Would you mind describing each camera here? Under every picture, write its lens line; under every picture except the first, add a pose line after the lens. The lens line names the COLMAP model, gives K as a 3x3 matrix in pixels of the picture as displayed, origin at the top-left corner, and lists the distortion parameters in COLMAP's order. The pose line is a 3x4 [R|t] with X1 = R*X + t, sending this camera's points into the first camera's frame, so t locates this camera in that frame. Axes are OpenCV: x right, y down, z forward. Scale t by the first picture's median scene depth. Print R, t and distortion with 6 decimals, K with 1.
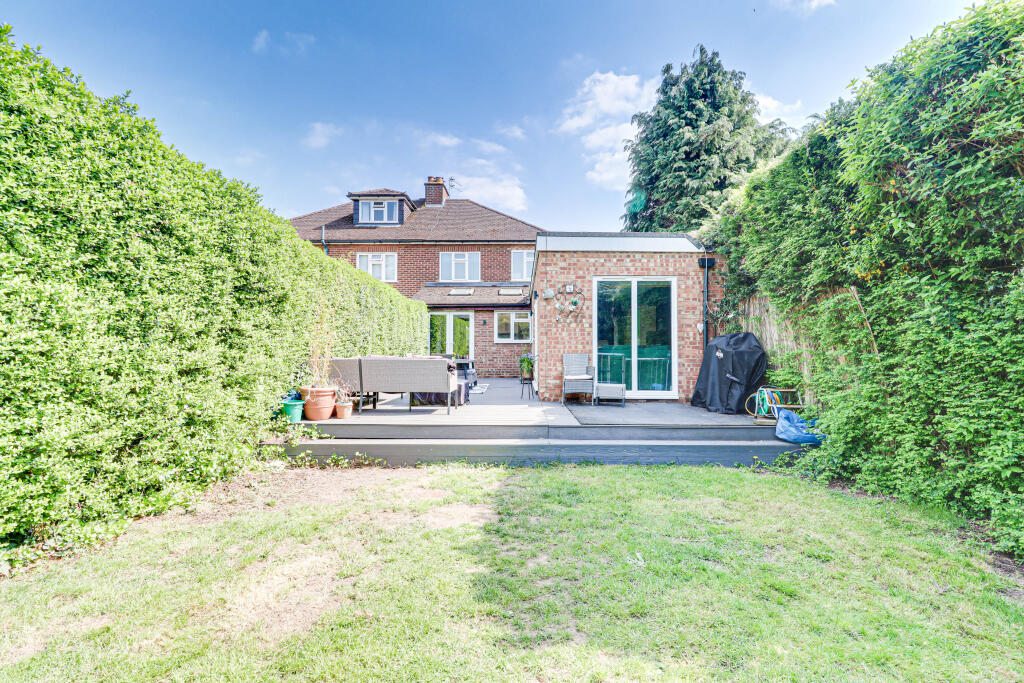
lens RADIAL K [[481.5, 0, 509.3], [0, 481.5, 346.7], [0, 0, 1]] dist [0.001486, -0.012762]
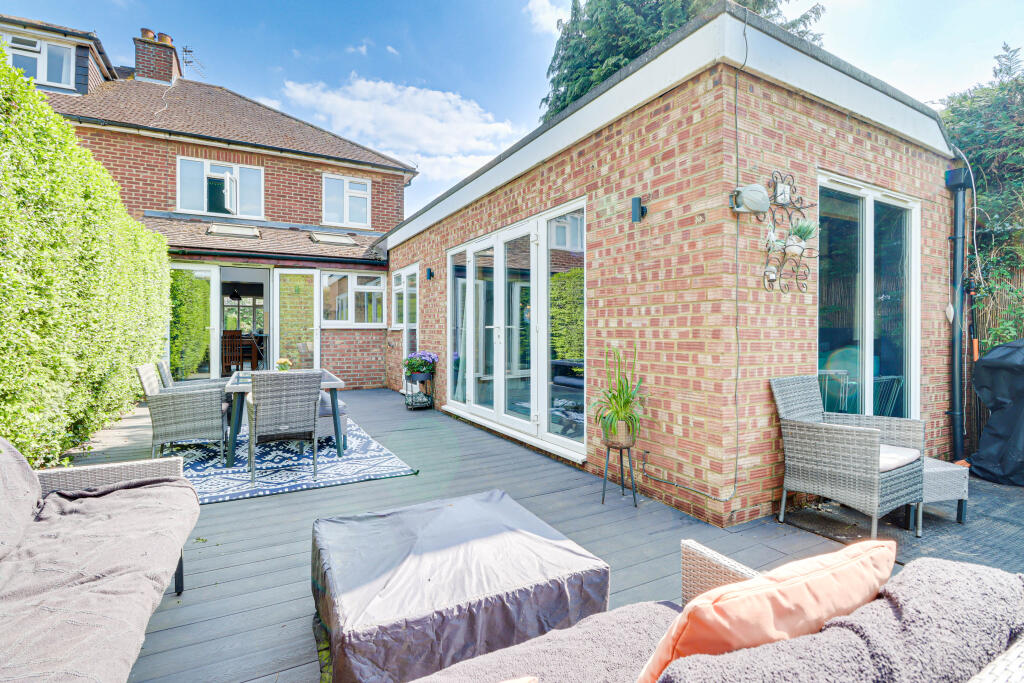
lens RADIAL K [[481.5, 0, 521.2], [0, 481.5, 335.3], [0, 0, 1]] dist [0.001486, -0.012762]
pose [[0.854353, -0.006949, 0.519647, -0.105821], [-0.004070, 0.999790, 0.020061, -0.010846], [-0.519677, -0.019254, 0.854146, 0.379131]]
